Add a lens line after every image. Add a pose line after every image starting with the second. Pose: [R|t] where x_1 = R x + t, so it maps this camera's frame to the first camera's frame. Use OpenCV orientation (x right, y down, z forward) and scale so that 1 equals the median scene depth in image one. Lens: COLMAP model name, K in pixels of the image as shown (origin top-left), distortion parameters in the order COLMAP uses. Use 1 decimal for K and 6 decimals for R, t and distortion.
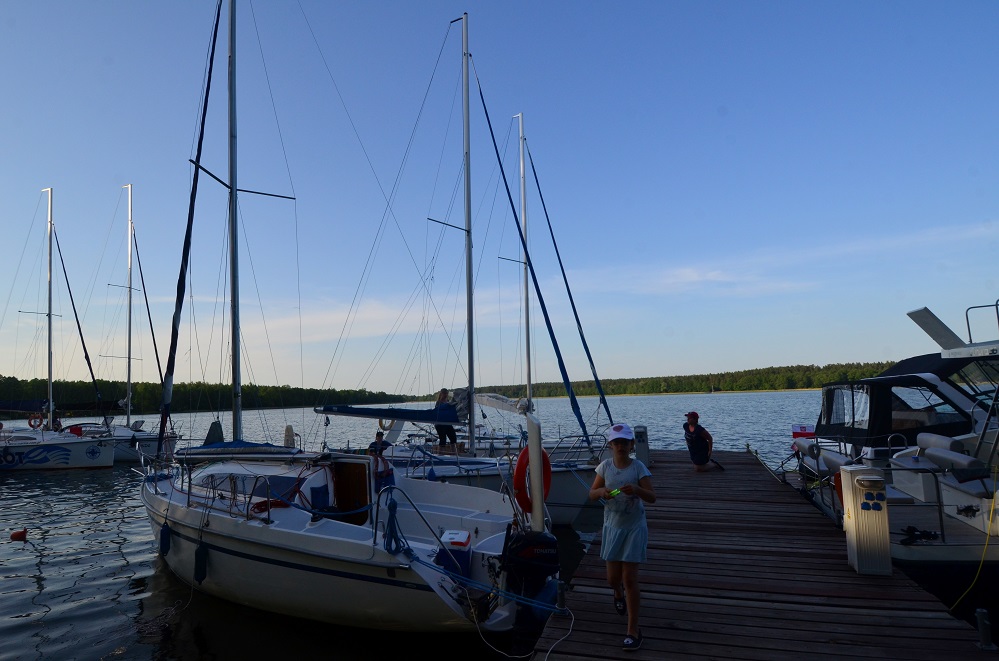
lens RADIAL K [[507.1, 0, 500.6], [0, 507.1, 339.3], [0, 0, 1]] dist [-0.030458, -0.008767]
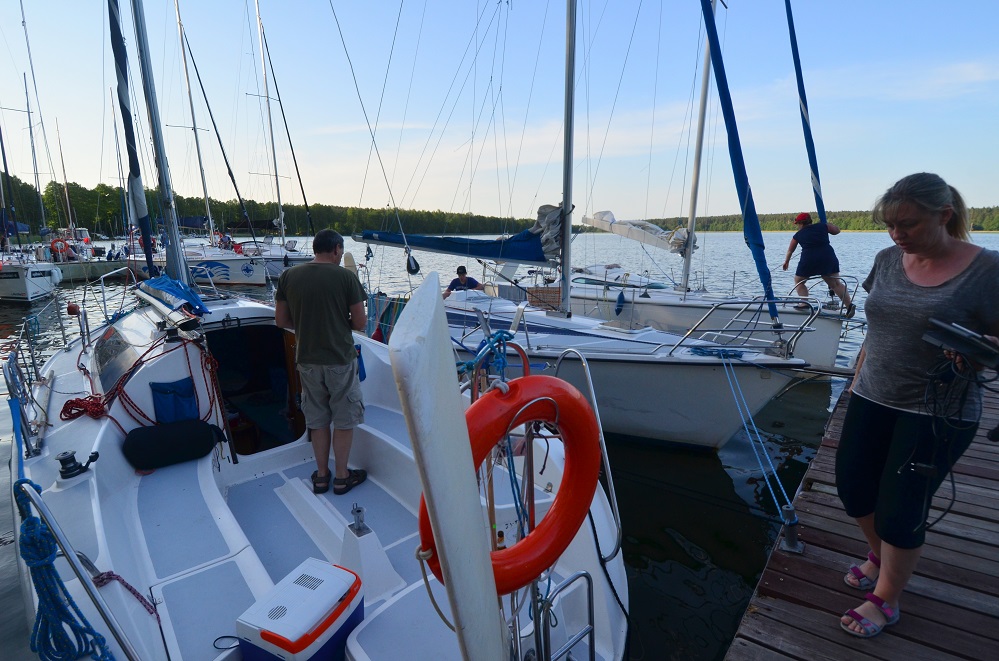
lens RADIAL K [[503.6, 0, 509.3], [0, 503.6, 330.2], [0, 0, 1]] dist [0.030658, -0.000442]
pose [[0.947300, 0.095272, -0.305852, 0.031938], [0.003600, 0.951526, 0.307547, 0.023755], [0.320327, -0.292440, 0.901038, 0.178945]]
